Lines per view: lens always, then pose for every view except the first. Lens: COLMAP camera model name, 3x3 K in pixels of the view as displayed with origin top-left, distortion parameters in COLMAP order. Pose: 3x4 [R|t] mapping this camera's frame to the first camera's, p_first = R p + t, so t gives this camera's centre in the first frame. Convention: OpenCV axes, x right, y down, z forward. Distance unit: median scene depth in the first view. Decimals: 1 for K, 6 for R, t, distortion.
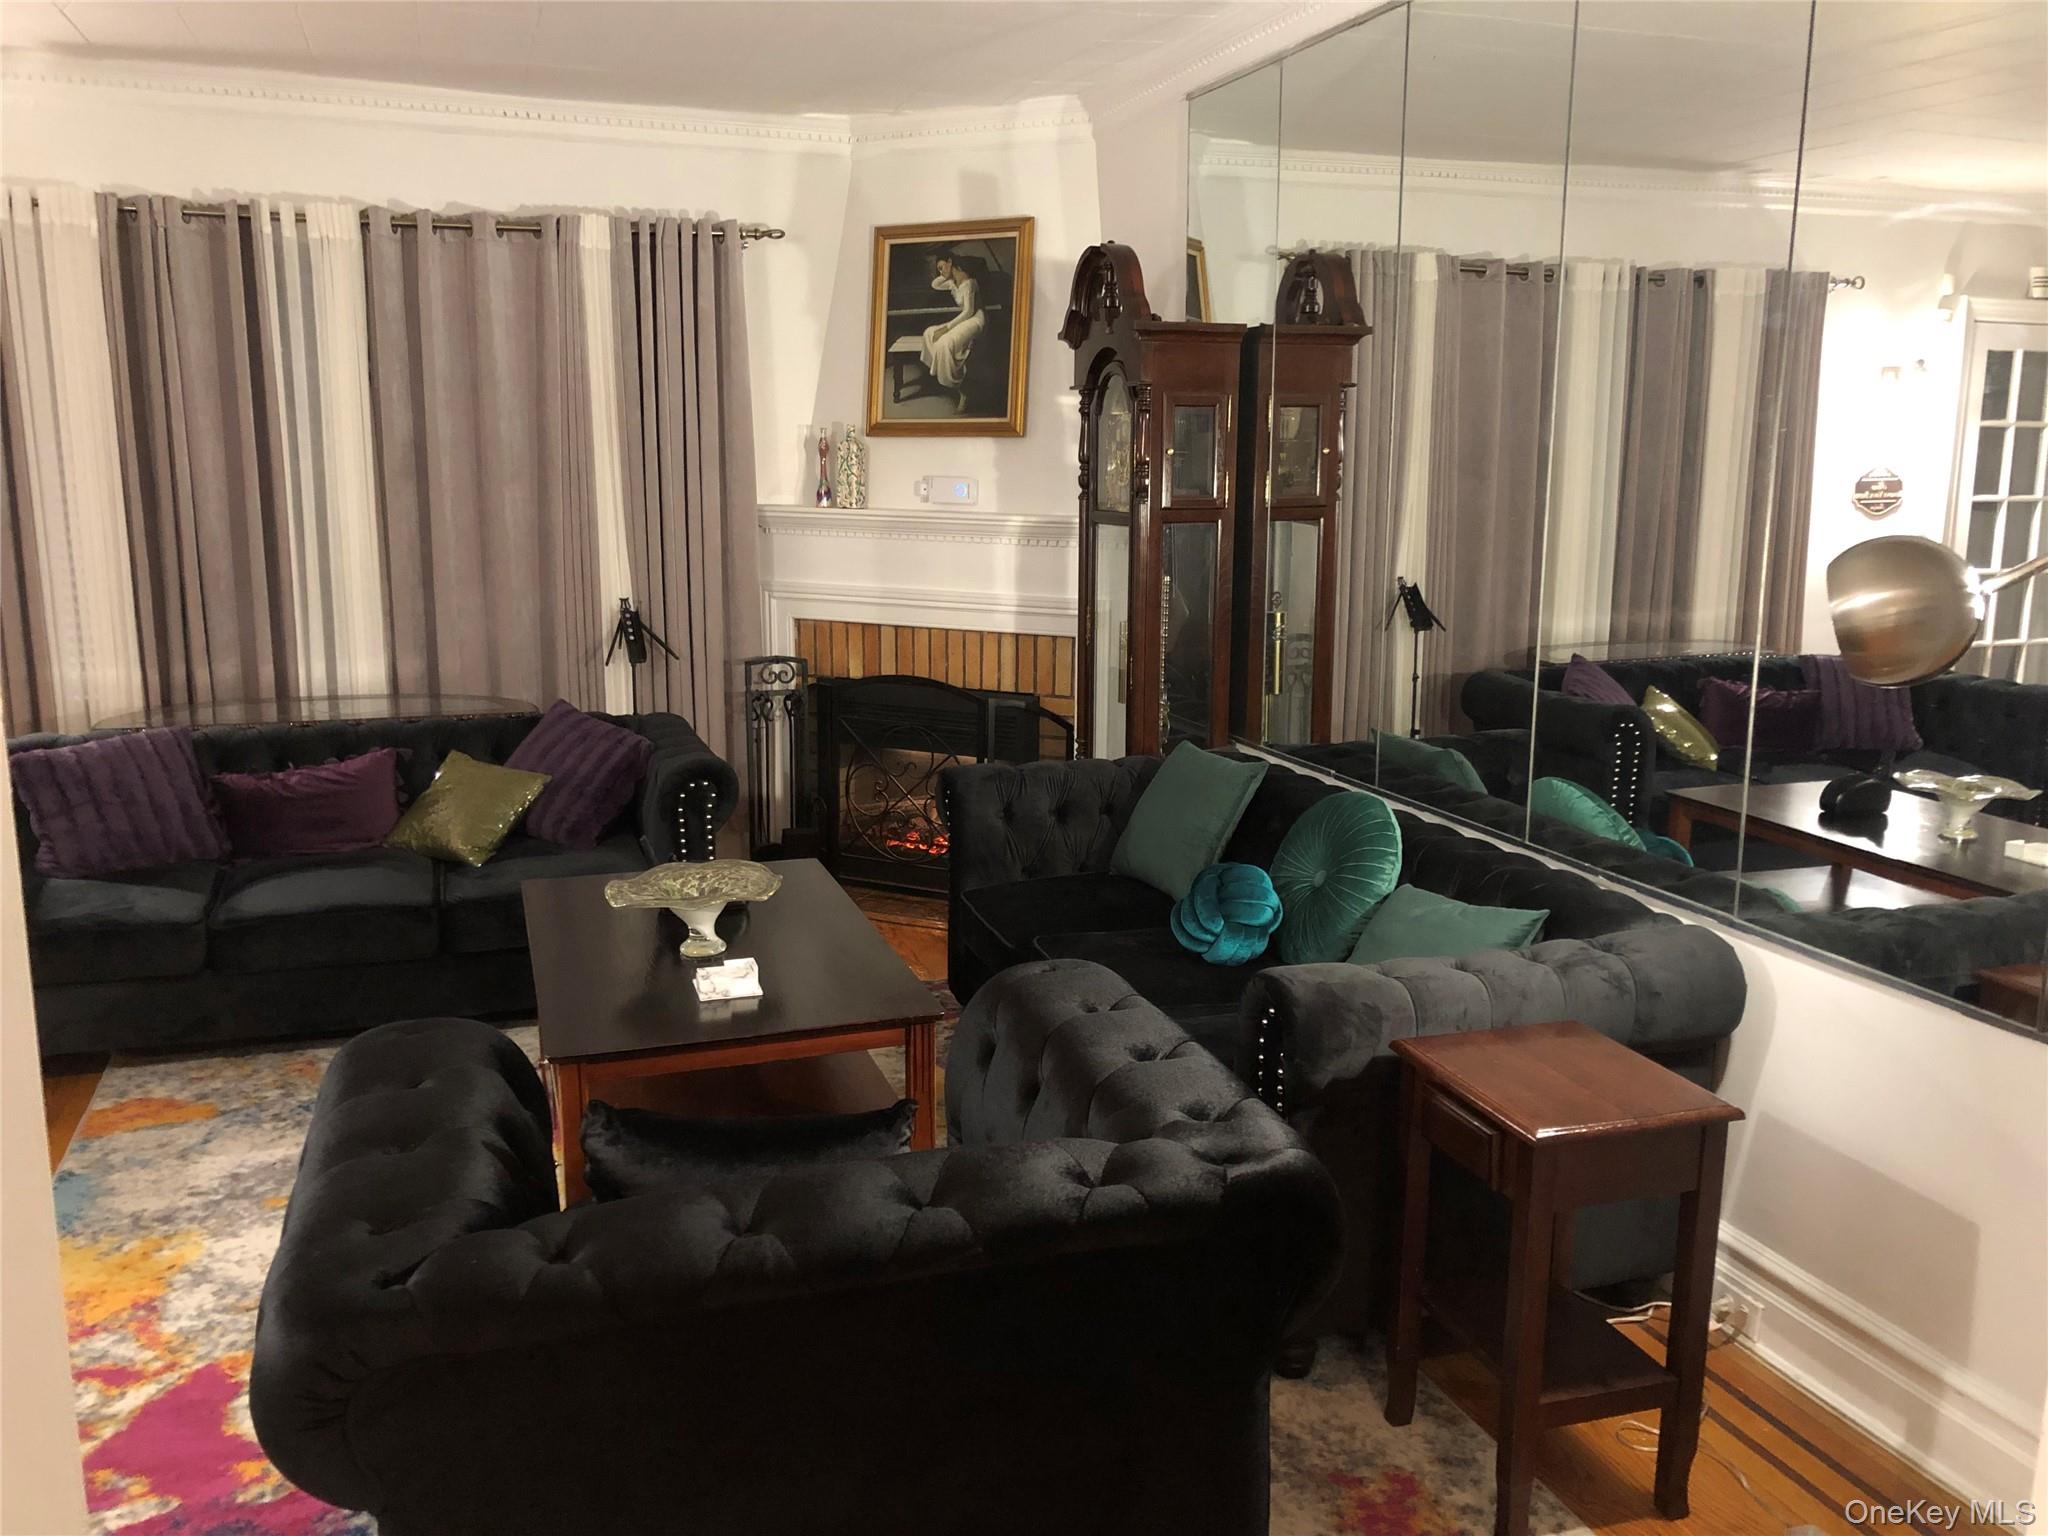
lens RADIAL K [[1698.2, 0, 1025.7], [0, 1698.2, 767.9], [0, 0, 1]] dist [0.034673, -0.010618]
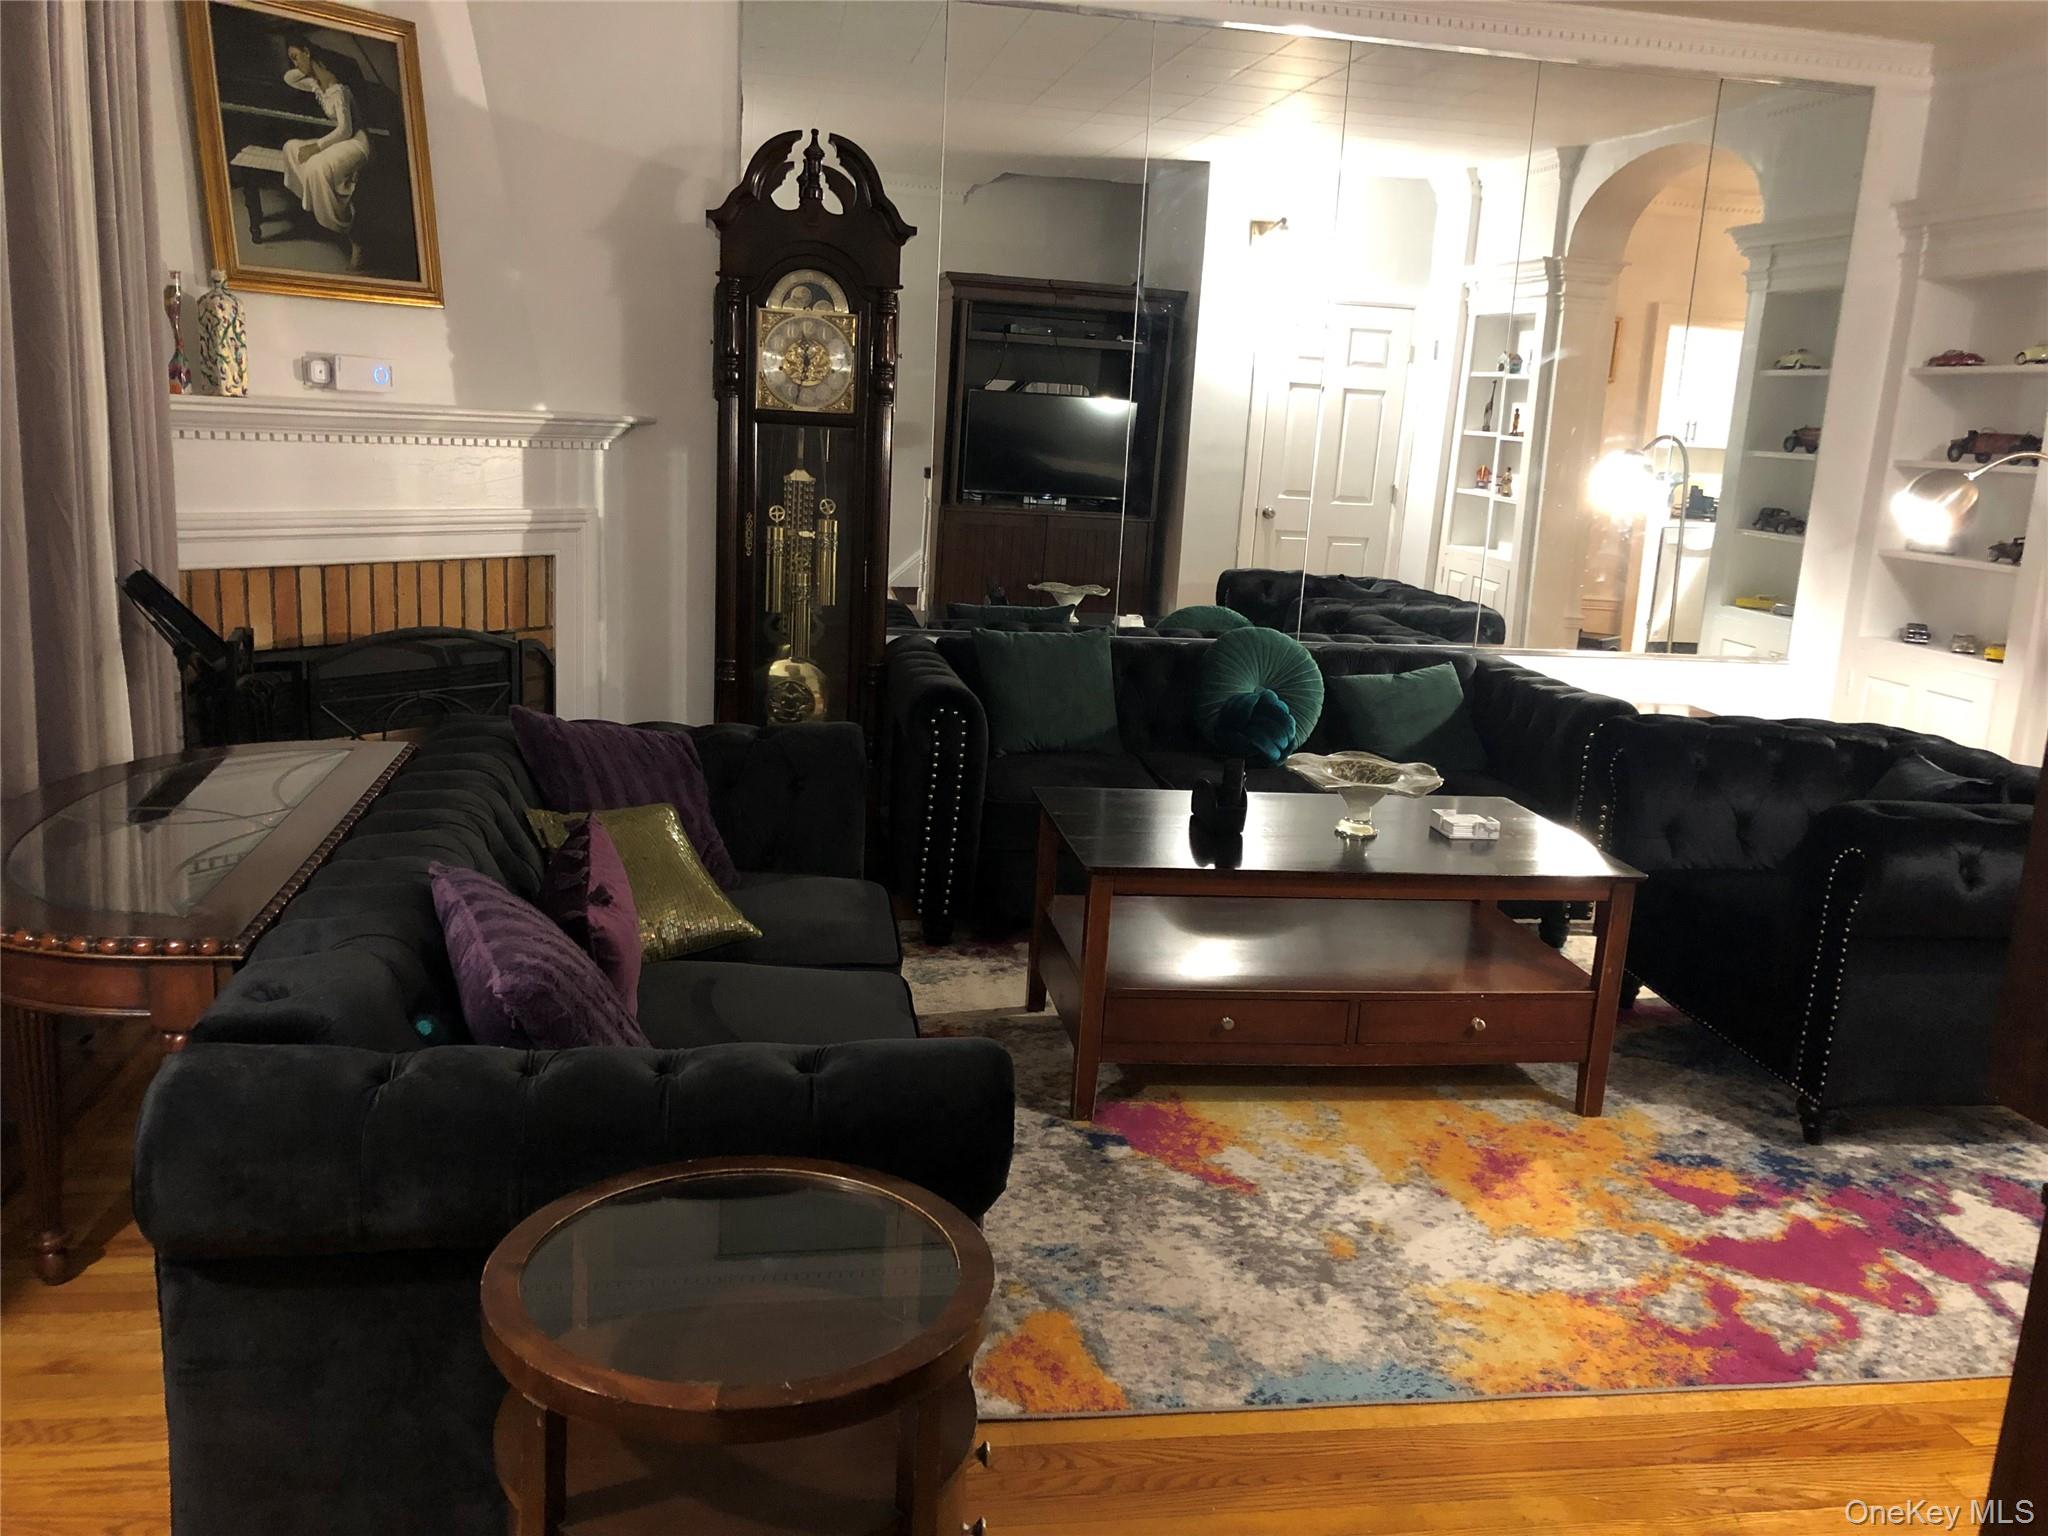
lens RADIAL K [[1698.2, 0, 1029.3], [0, 1698.2, 764.3], [0, 0, 1]] dist [0.034673, -0.010618]
pose [[0.143432, -0.205082, 0.968178, -0.771643], [0.129723, 0.973749, 0.187044, -0.101261], [-0.981121, 0.098767, 0.166271, 0.616161]]
